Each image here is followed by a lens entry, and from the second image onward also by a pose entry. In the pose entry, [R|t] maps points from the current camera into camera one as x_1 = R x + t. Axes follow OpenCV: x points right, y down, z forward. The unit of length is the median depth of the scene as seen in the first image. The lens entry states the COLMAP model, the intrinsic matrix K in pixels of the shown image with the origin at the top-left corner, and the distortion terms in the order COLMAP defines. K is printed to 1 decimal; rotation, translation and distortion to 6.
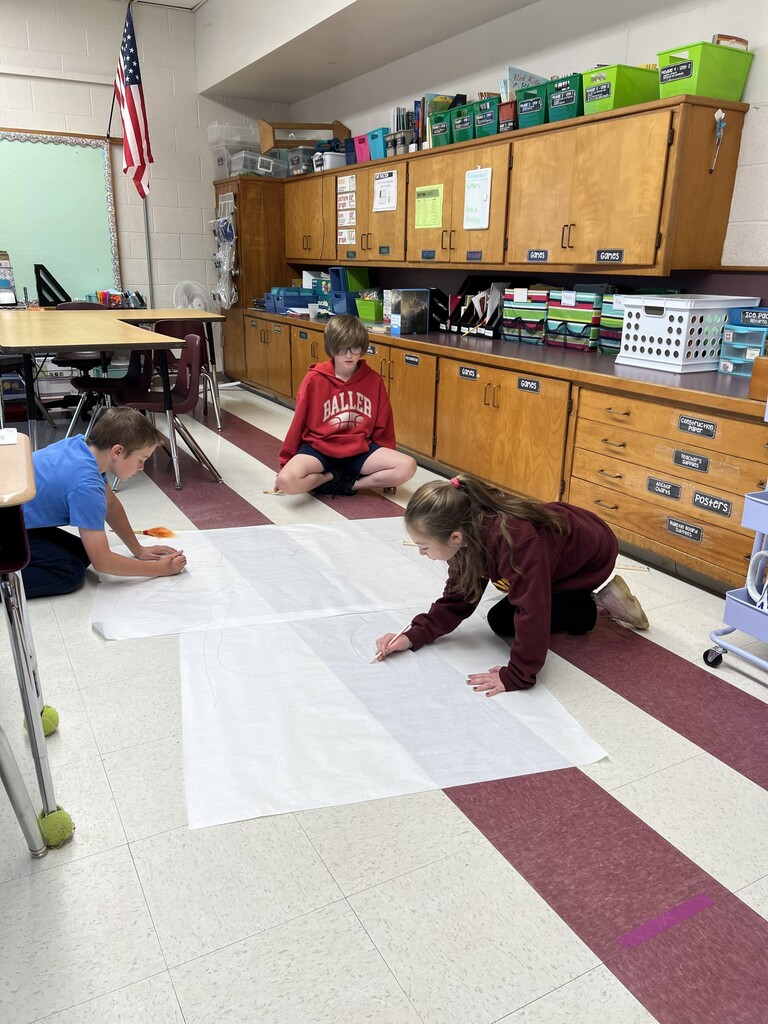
lens RADIAL K [[768.4, 0, 382.9], [0, 768.4, 511.4], [0, 0, 1]] dist [0.024704, -0.021807]
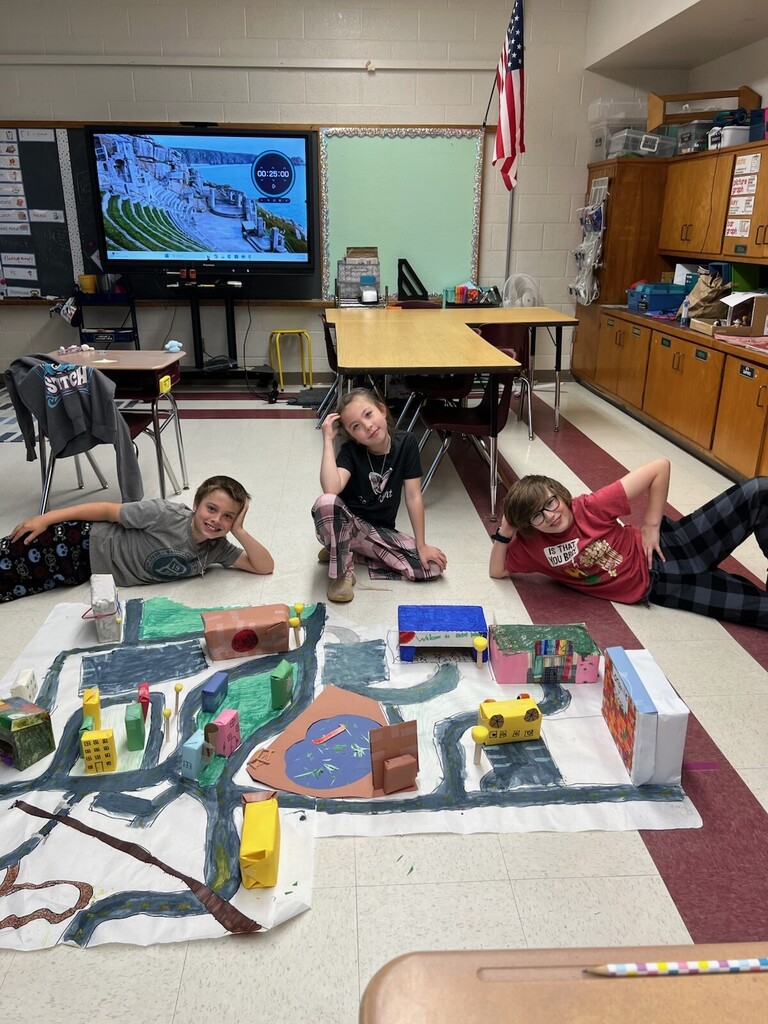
lens RADIAL K [[768.4, 0, 380.4], [0, 768.4, 512.5], [0, 0, 1]] dist [0.024704, -0.021807]
pose [[0.902111, 0.134829, -0.409898, -0.010108], [-0.118825, 0.990824, 0.064402, -0.050511], [0.414820, -0.009391, 0.909855, 0.060682]]
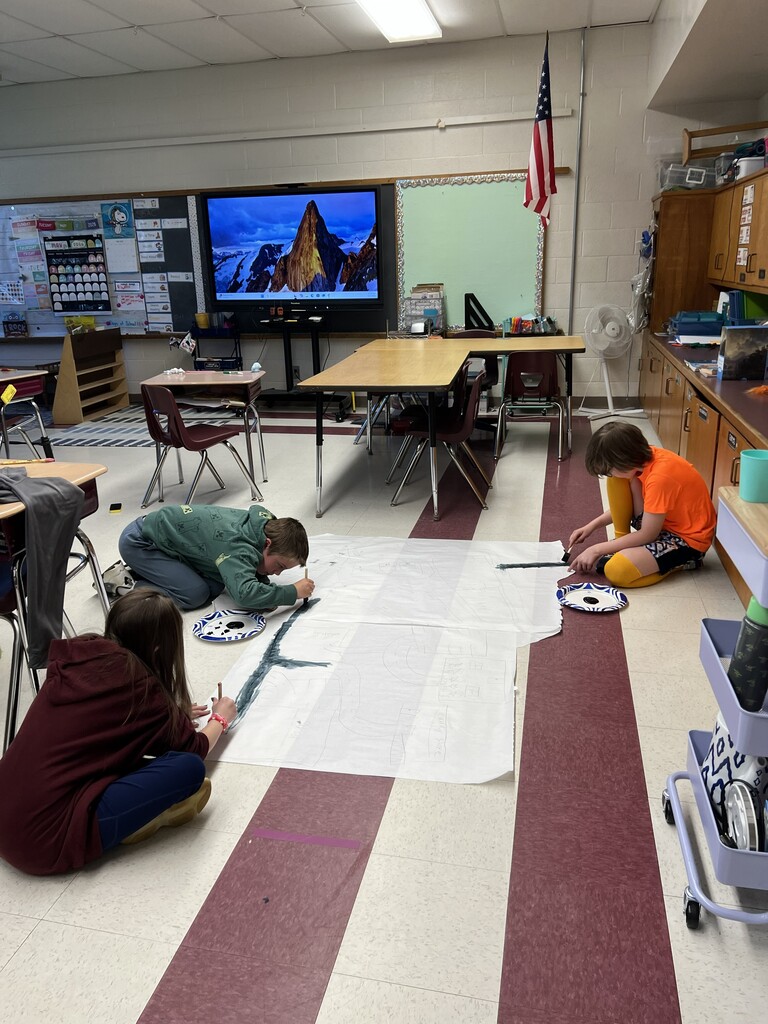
lens RADIAL K [[768.4, 0, 382.9], [0, 768.4, 514.6], [0, 0, 1]] dist [0.024704, -0.021807]
pose [[0.747091, 0.164549, -0.644033, 0.227406], [-0.160762, 0.984841, 0.065138, -0.059531], [0.644988, 0.054872, 0.762220, 0.095691]]
